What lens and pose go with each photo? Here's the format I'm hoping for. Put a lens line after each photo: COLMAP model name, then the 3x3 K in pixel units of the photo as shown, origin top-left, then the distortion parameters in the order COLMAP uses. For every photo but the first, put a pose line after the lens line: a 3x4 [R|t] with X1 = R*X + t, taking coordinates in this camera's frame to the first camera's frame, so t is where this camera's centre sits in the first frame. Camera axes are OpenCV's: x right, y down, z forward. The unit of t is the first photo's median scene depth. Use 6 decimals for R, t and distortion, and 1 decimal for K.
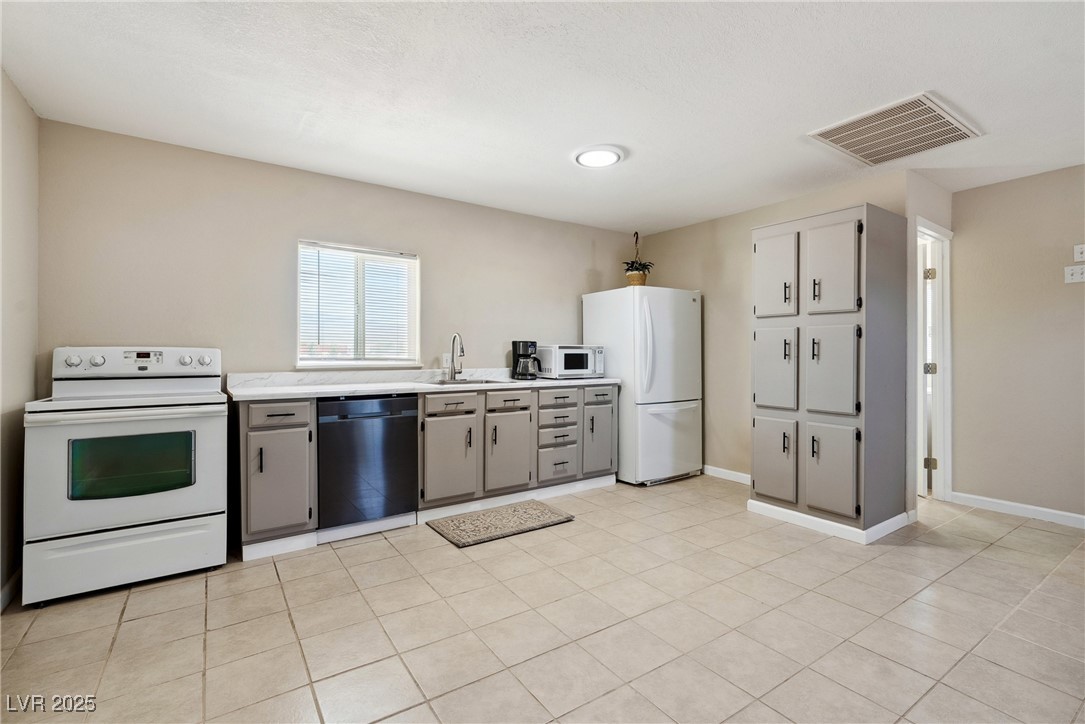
lens RADIAL K [[493.4, 0, 543.2], [0, 493.4, 355.9], [0, 0, 1]] dist [0.003121, -0.000262]
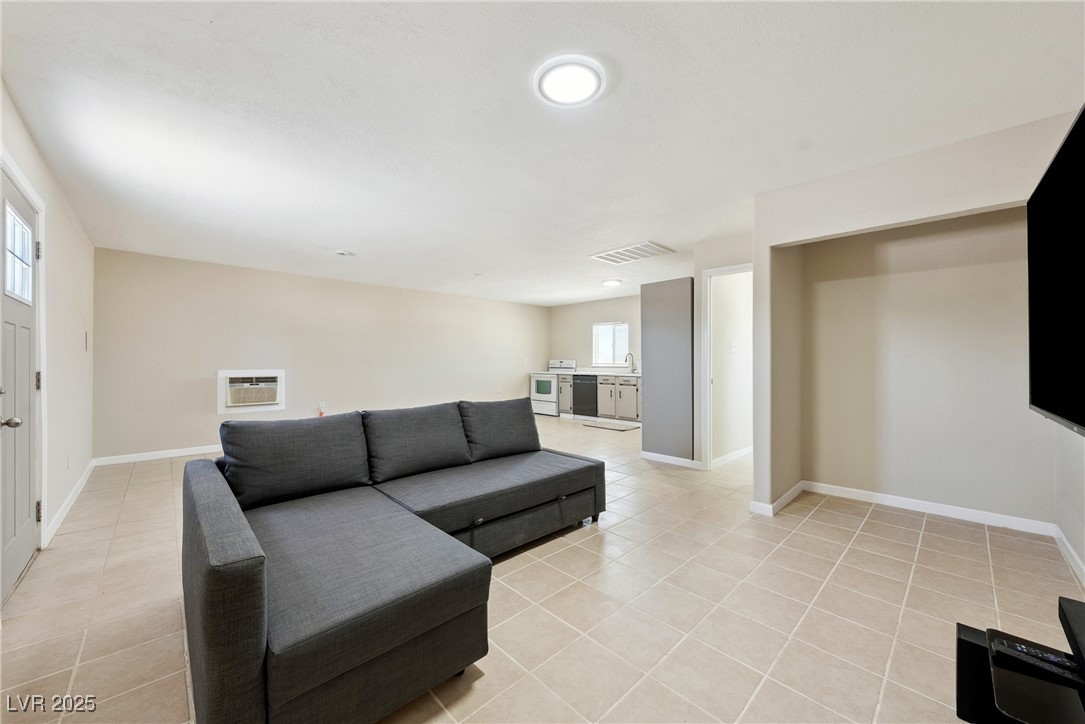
lens RADIAL K [[399.2, 0, 542.9], [0, 399.2, 362.2], [0, 0, 1]] dist [-0.001858, 0.000714]
pose [[0.159057, -0.000979, -0.987269, 2.122025], [-0.009223, 0.999954, -0.002478, 0.008092], [0.987226, 0.009500, 0.159041, 0.347468]]
